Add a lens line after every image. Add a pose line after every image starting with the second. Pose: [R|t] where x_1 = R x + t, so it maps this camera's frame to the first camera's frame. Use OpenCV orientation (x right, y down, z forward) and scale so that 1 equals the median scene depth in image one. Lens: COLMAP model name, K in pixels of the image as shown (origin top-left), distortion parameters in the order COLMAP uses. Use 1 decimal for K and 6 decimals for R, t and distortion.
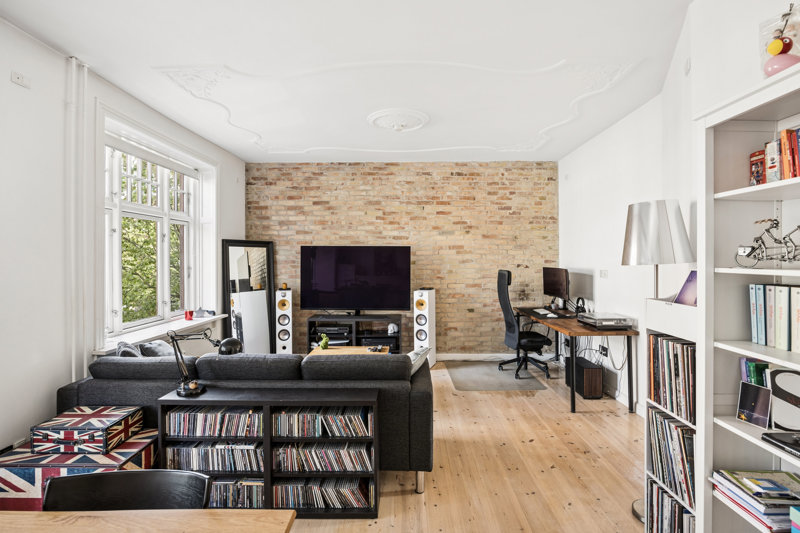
lens RADIAL K [[390.0, 0, 399.3], [0, 390.0, 256.8], [0, 0, 1]] dist [-0.012022, 0.000271]
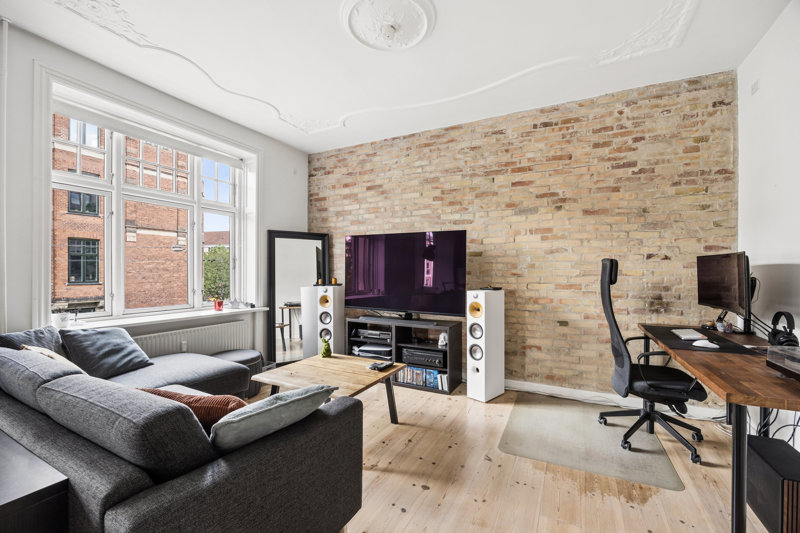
lens RADIAL K [[332.1, 0, 402.0], [0, 332.1, 272.2], [0, 0, 1]] dist [-0.010949, 0.000241]
pose [[0.895801, 0.007763, -0.444387, 0.188217], [-0.003914, 0.999946, 0.009578, 0.044612], [0.444437, -0.006841, 0.895784, 0.362470]]
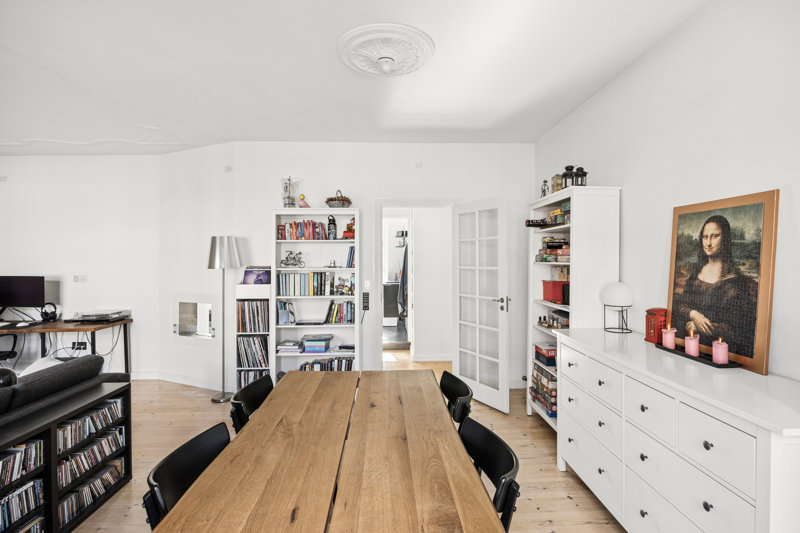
lens RADIAL K [[390.0, 0, 401.9], [0, 390.0, 259.2], [0, 0, 1]] dist [-0.012022, 0.000271]
pose [[-0.059186, 0.007861, 0.998216, -0.522541], [0.001987, 0.999968, -0.007757, -0.003178], [-0.998245, 0.001524, -0.059200, 0.086605]]
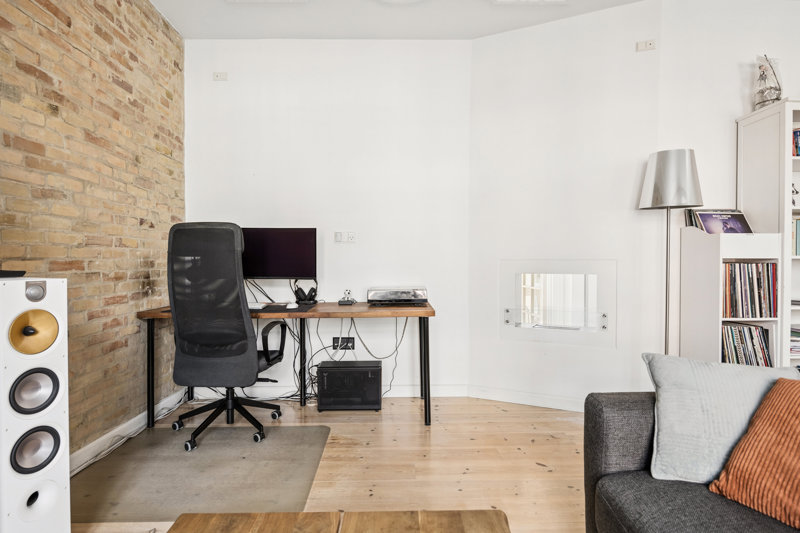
lens RADIAL K [[430.5, 0, 411.8], [0, 430.5, 267.6], [0, 0, 1]] dist [-0.005575, -0.000351]
pose [[-0.044374, -0.010576, 0.998959, -0.217266], [-0.003448, 0.999940, 0.010434, 0.070908], [-0.999009, -0.002982, -0.044408, 0.705145]]
